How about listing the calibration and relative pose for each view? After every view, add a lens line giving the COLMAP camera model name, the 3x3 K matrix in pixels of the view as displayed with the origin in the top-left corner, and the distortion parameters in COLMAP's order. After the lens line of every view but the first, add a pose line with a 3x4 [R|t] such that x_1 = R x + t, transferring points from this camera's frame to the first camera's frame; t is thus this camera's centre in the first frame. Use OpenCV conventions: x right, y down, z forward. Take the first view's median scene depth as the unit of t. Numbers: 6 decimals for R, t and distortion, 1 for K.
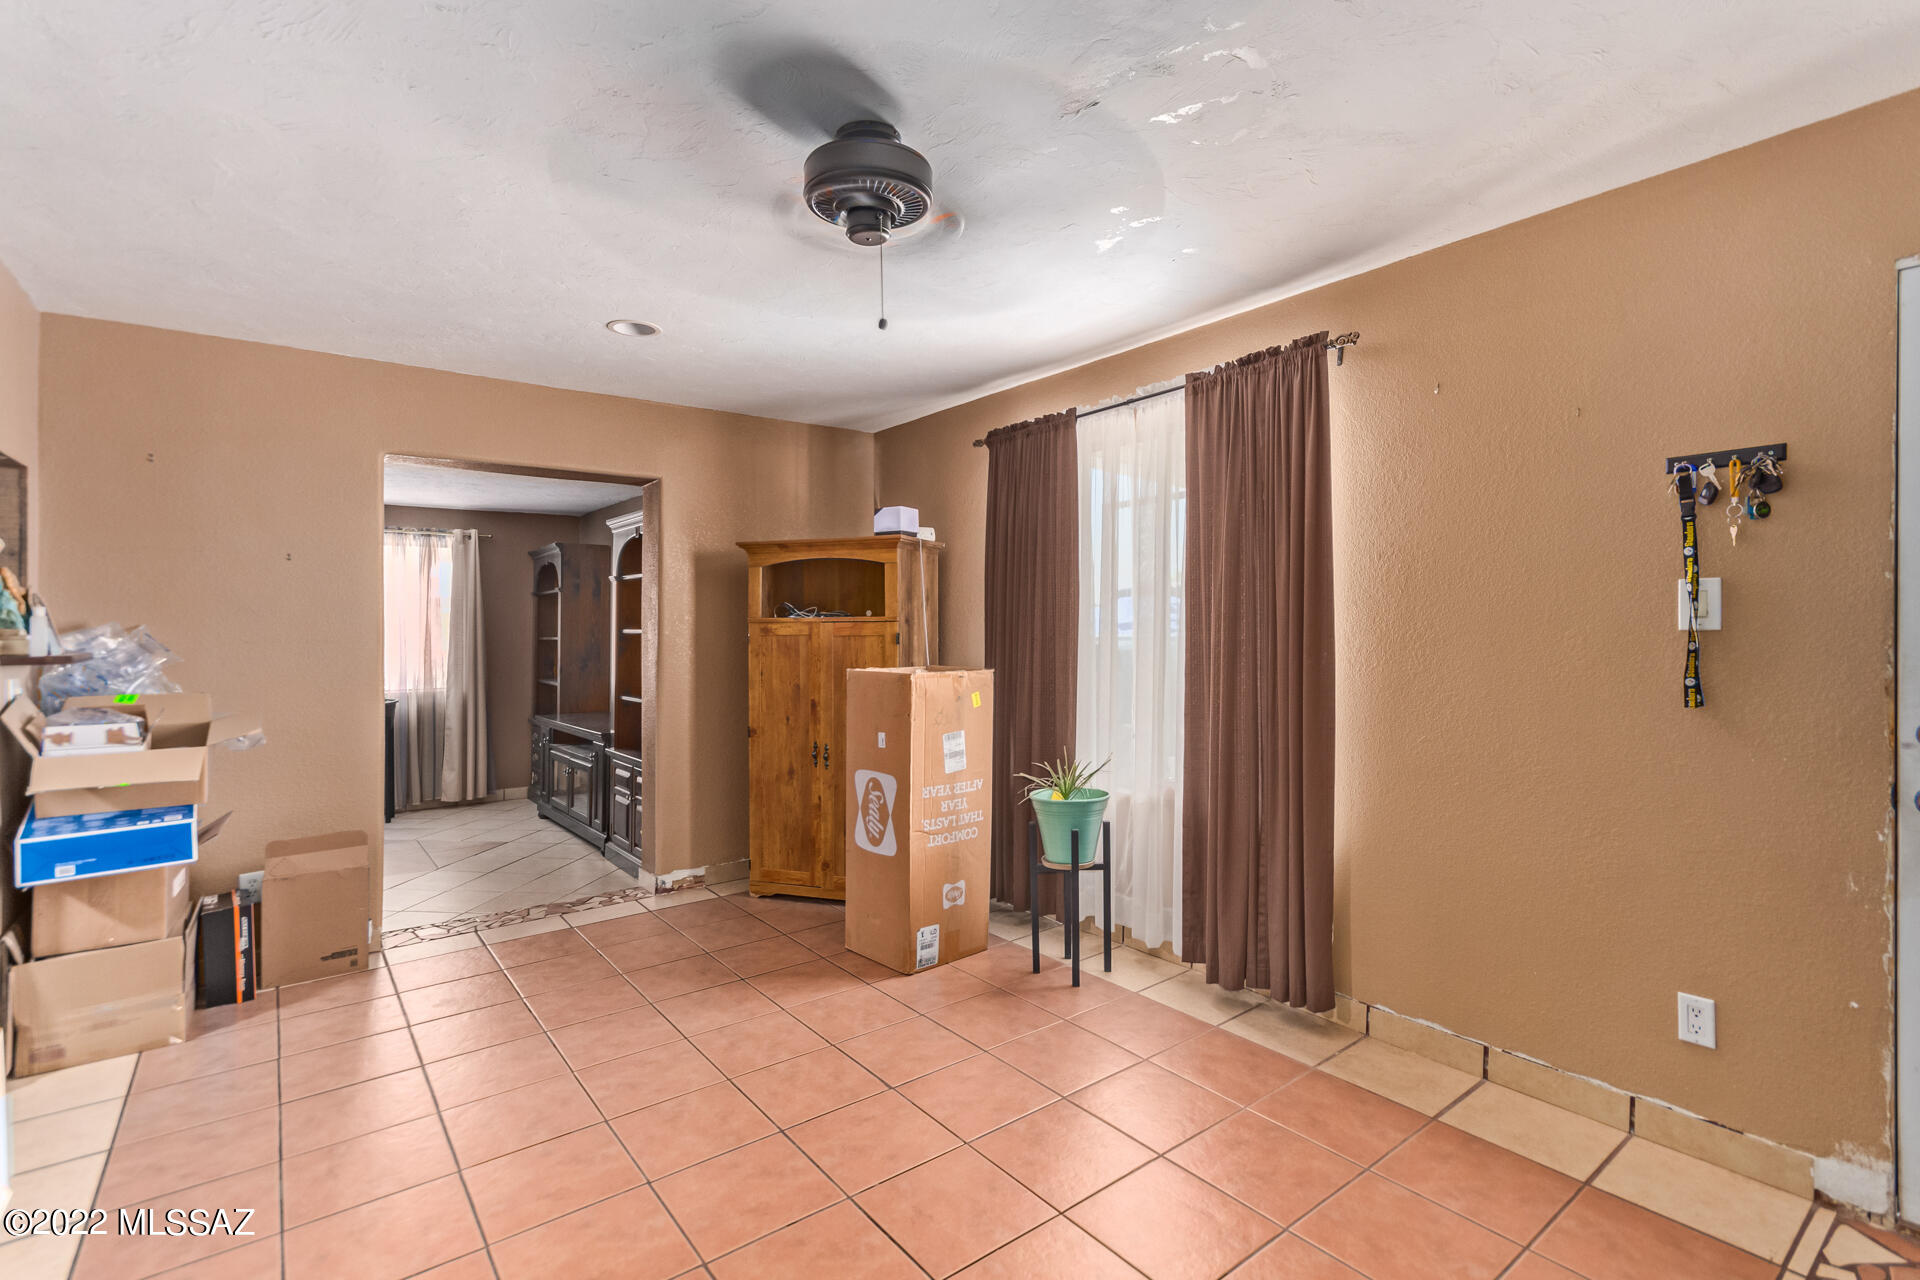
lens RADIAL K [[897.3, 0, 968.7], [0, 897.3, 630.1], [0, 0, 1]] dist [0.004032, -0.000506]
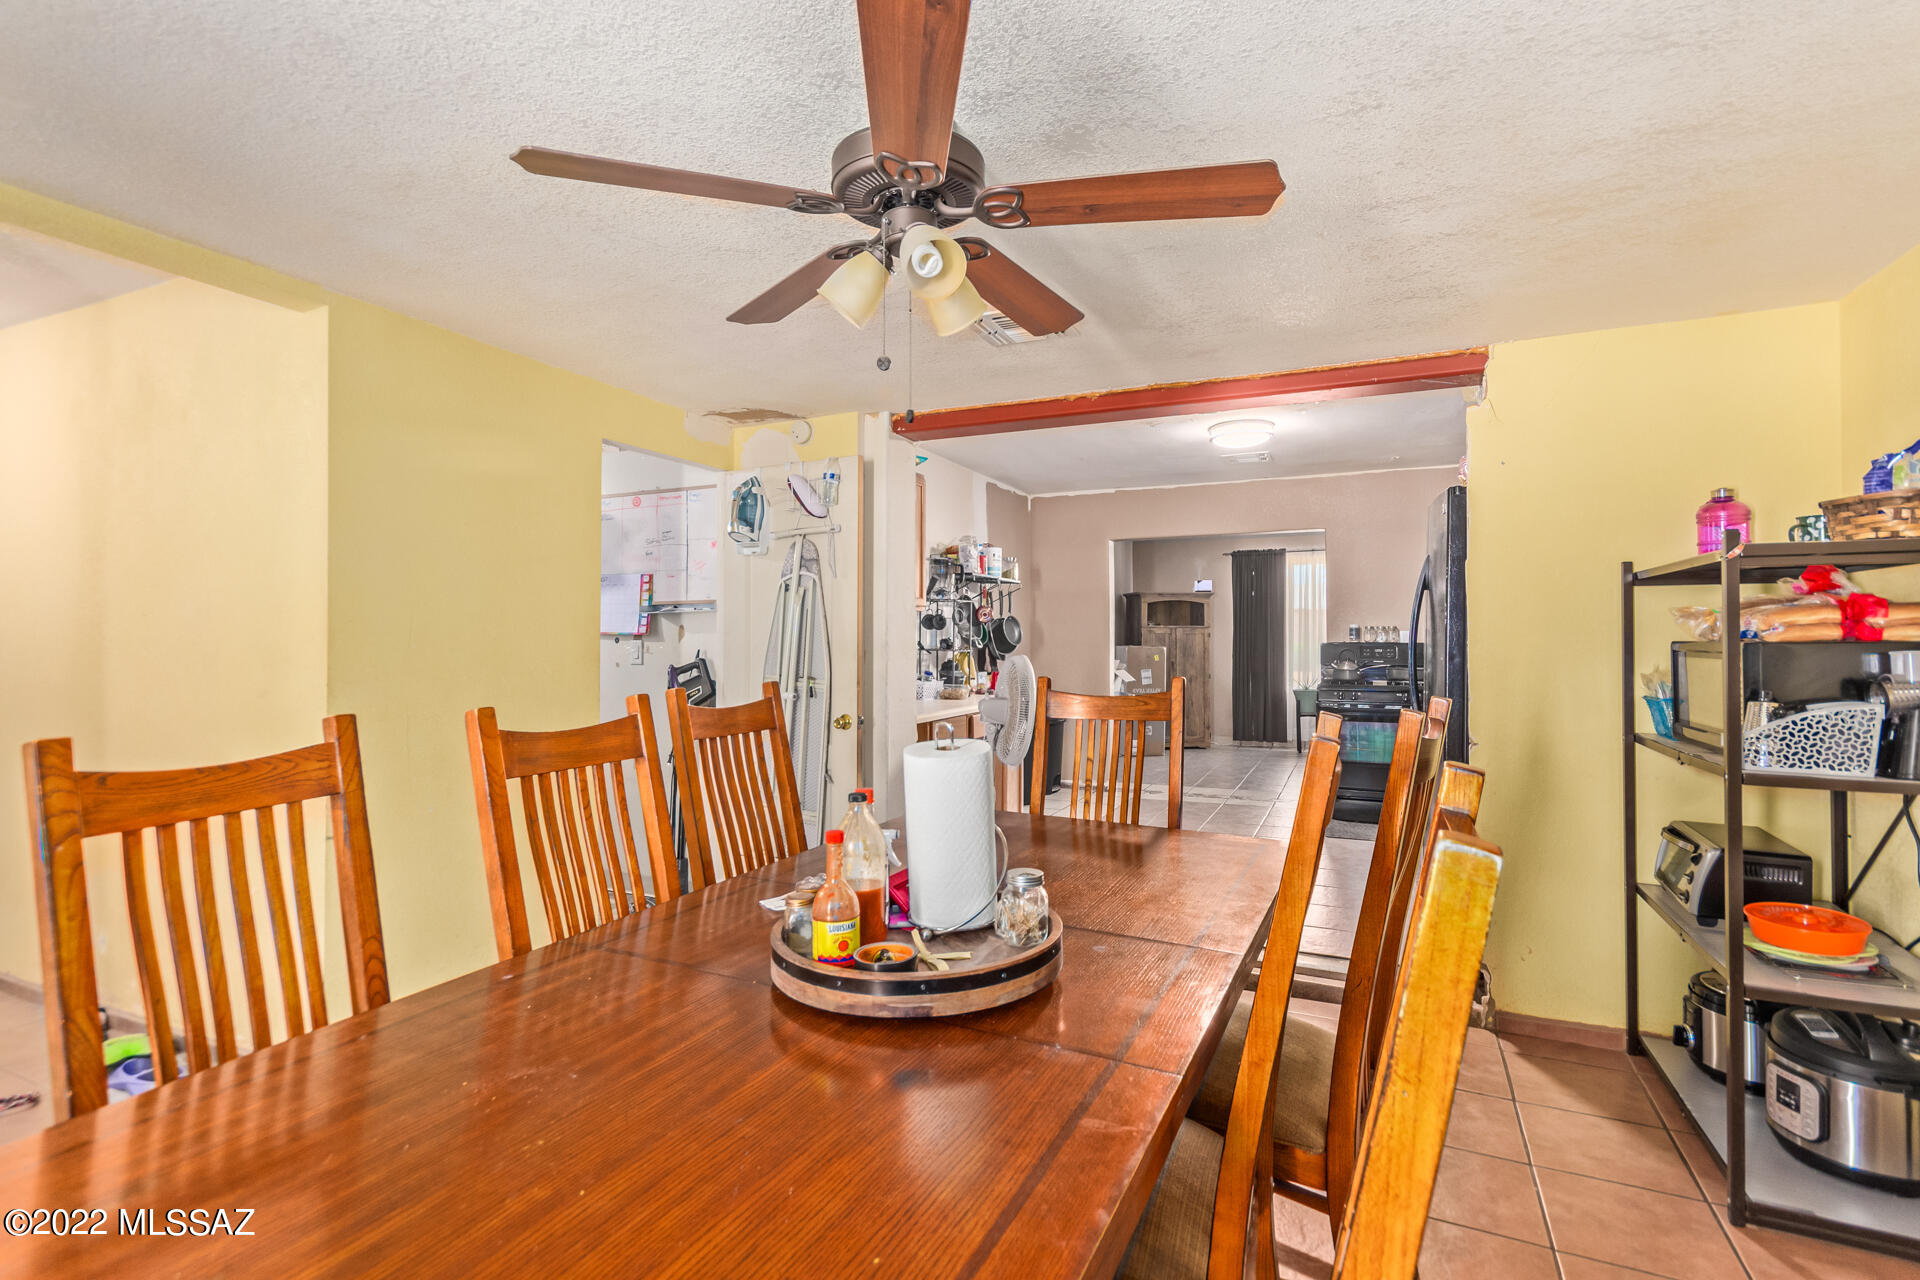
lens RADIAL K [[897.3, 0, 963.7], [0, 897.3, 636.8], [0, 0, 1]] dist [0.004032, -0.000506]
pose [[0.891678, 0.008785, 0.452585, -2.168397], [-0.002709, 0.999897, -0.014071, 0.061811], [-0.452662, 0.011321, 0.891610, -1.059431]]
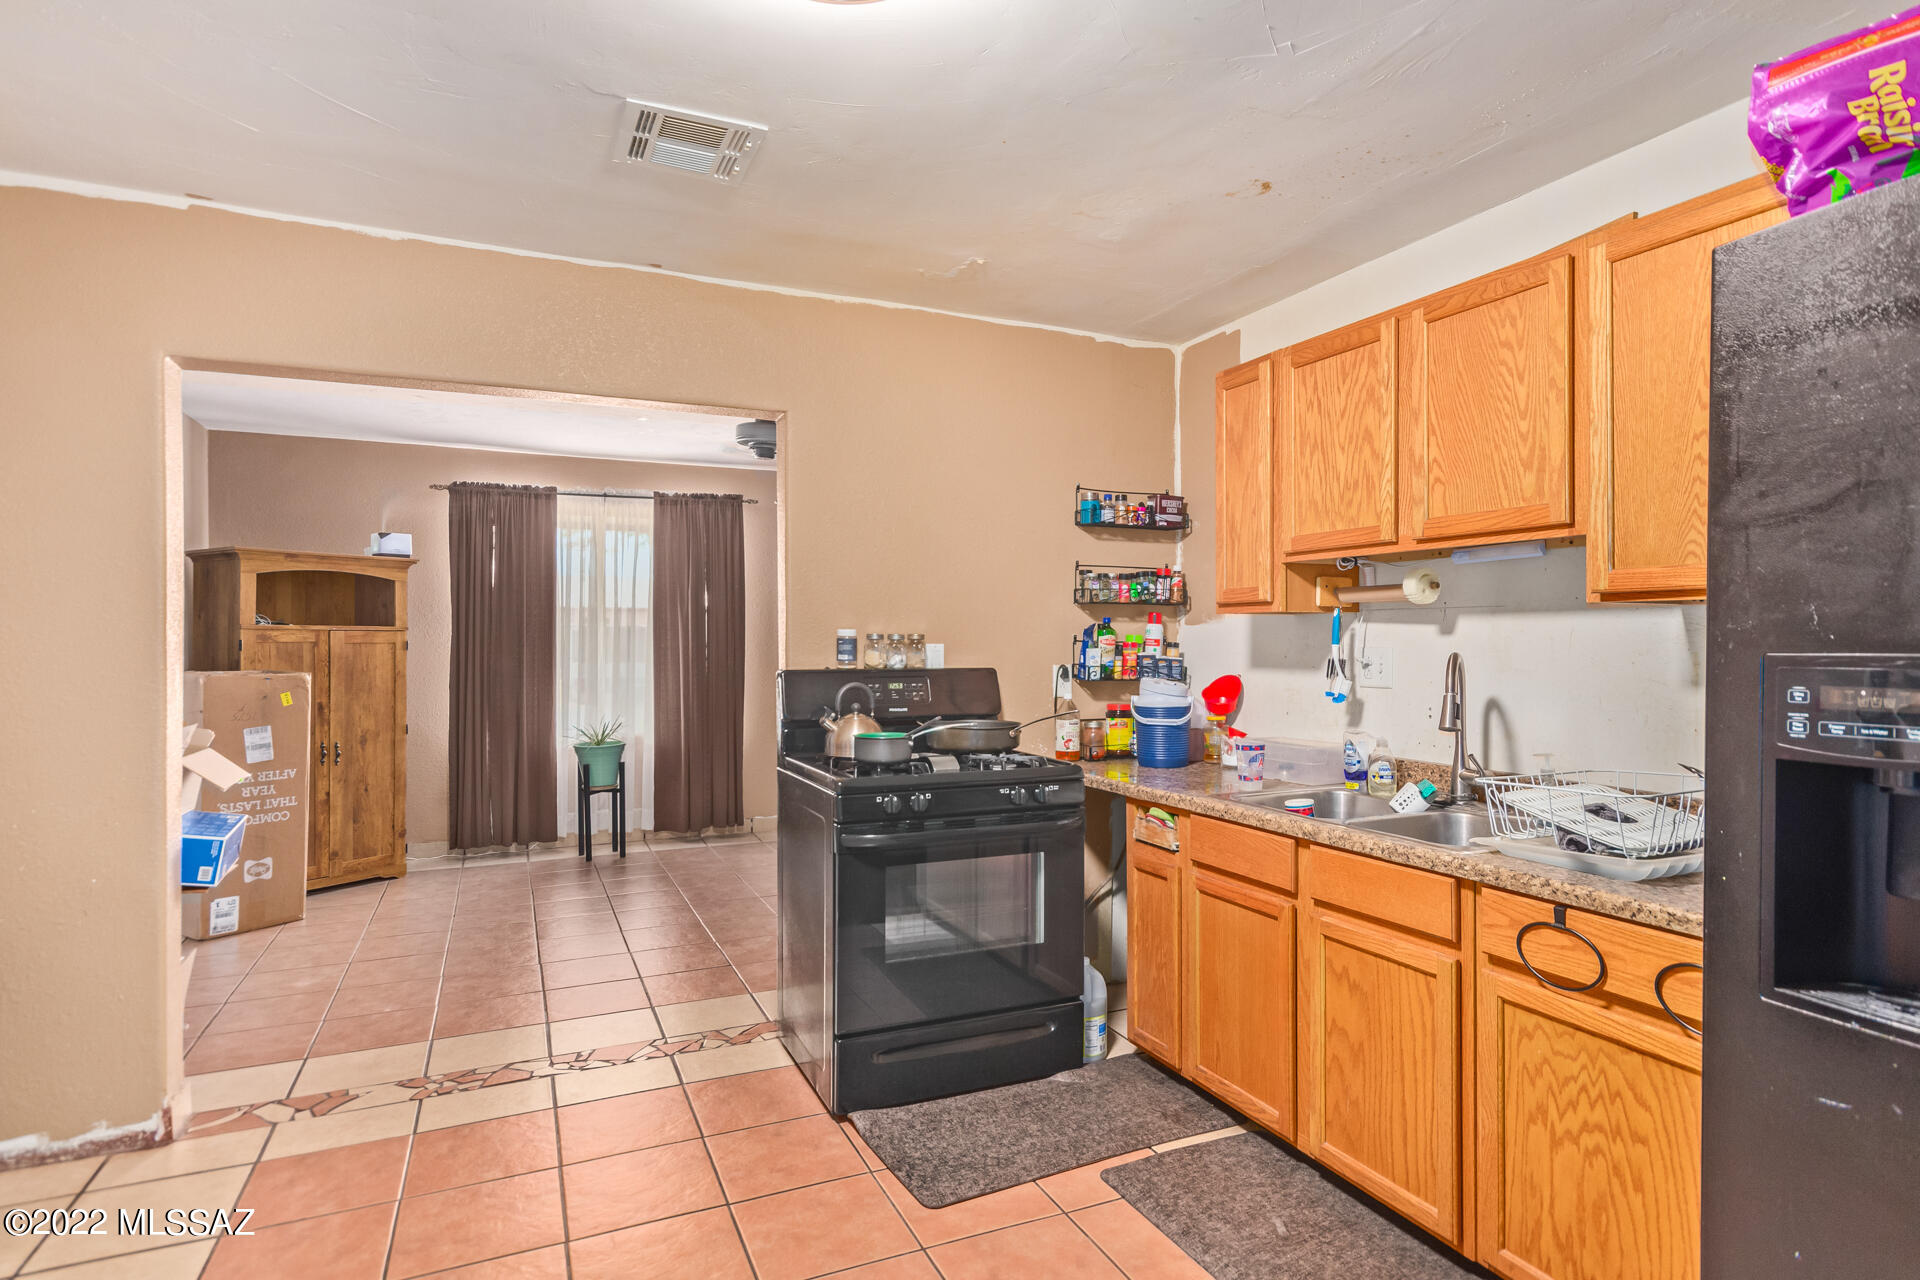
lens RADIAL K [[1002.7, 0, 962.2], [0, 1002.7, 637.3], [0, 0, 1]] dist [0.002285, 0.000685]
pose [[0.240509, 0.011678, 0.970577, -1.456786], [0.006235, 0.999888, -0.013576, 0.025996], [-0.970627, 0.009317, 0.240410, -0.039417]]
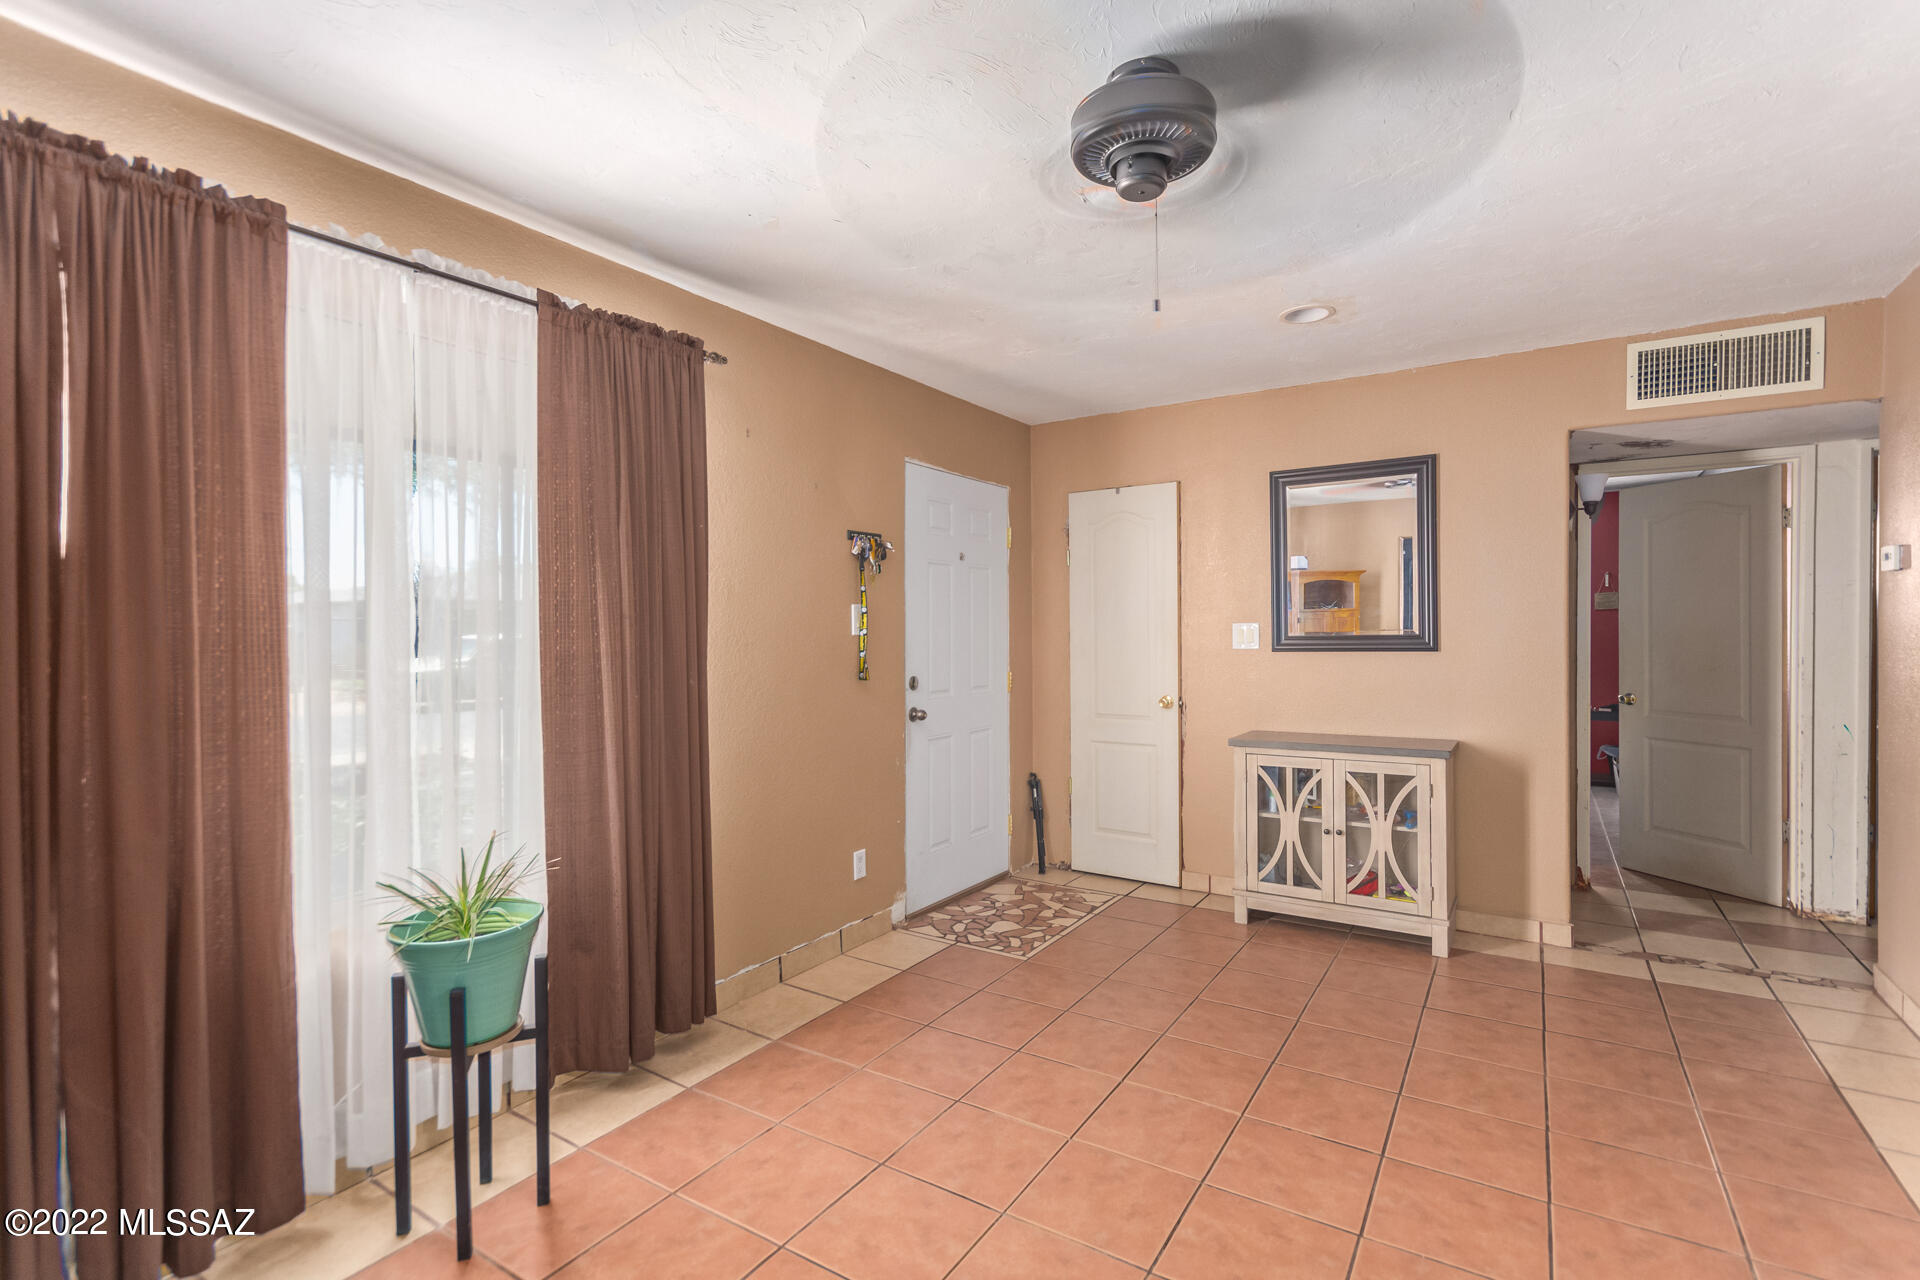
lens RADIAL K [[897.3, 0, 963.9], [0, 897.3, 650.7], [0, 0, 1]] dist [0.004032, -0.000506]
pose [[-0.336049, -0.011107, 0.941779, -0.556122], [0.014493, 0.999751, 0.016962, 0.003284], [-0.941733, 0.019349, -0.335804, 0.902983]]
